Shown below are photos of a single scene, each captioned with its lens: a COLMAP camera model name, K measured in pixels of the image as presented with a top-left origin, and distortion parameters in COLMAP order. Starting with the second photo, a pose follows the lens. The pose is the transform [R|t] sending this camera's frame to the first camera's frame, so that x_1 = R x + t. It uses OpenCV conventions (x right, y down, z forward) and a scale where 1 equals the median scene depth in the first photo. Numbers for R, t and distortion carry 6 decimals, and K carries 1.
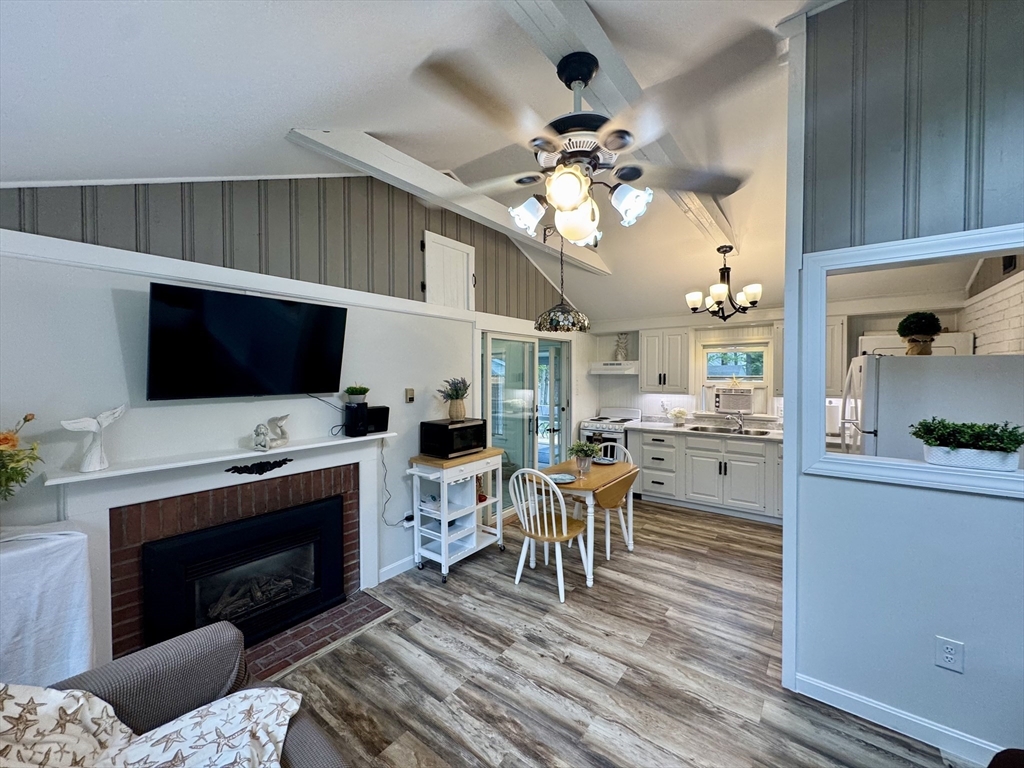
lens RADIAL K [[409.8, 0, 512.4], [0, 409.8, 382.6], [0, 0, 1]] dist [-0.003844, 0.000394]
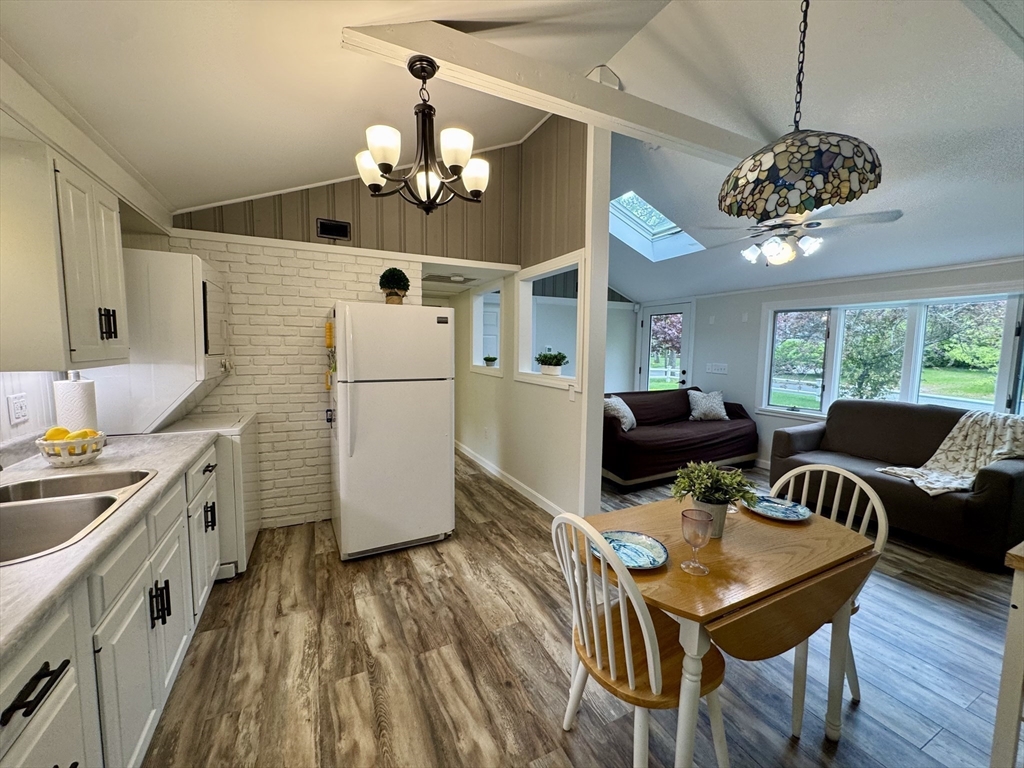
lens RADIAL K [[409.8, 0, 512.0], [0, 409.8, 381.3], [0, 0, 1]] dist [-0.003844, 0.000394]
pose [[-0.897397, -0.043551, 0.439070, 0.209638], [0.002218, 0.994659, 0.103194, 0.013101], [-0.441219, 0.093580, -0.892507, 1.701623]]
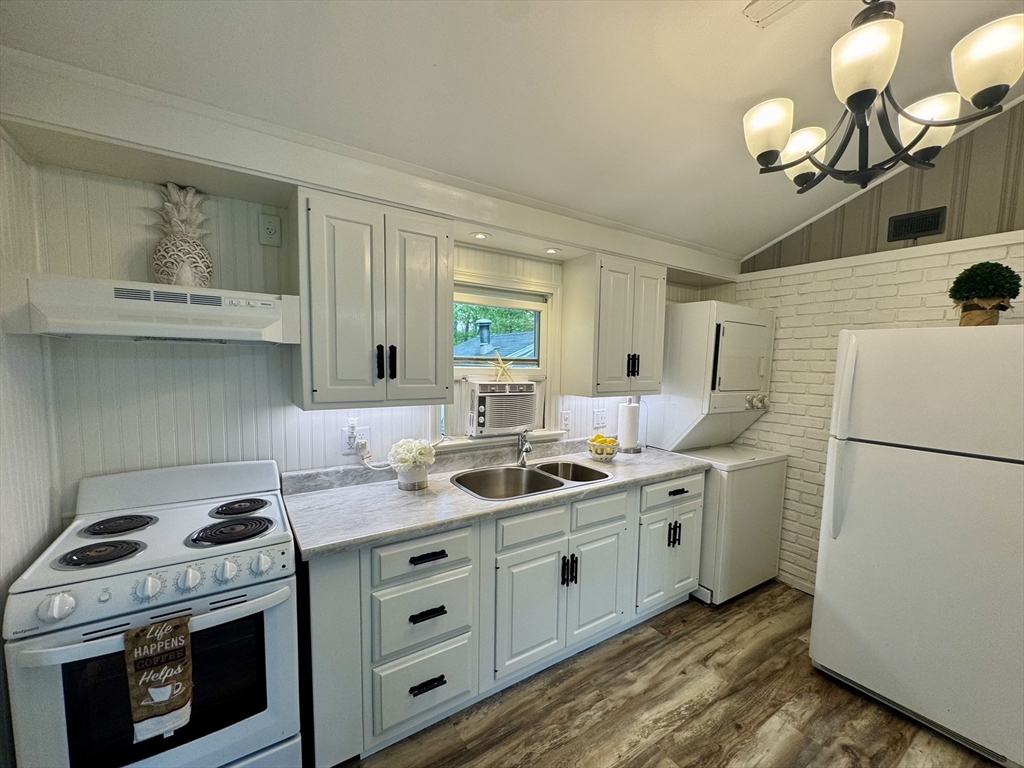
lens RADIAL K [[409.8, 0, 521.7], [0, 409.8, 400.5], [0, 0, 1]] dist [-0.003844, 0.000394]
pose [[0.307786, -0.076619, 0.948366, 0.147385], [-0.000881, 0.996729, 0.080812, -0.007078], [-0.951455, -0.025709, 0.306711, 1.366944]]
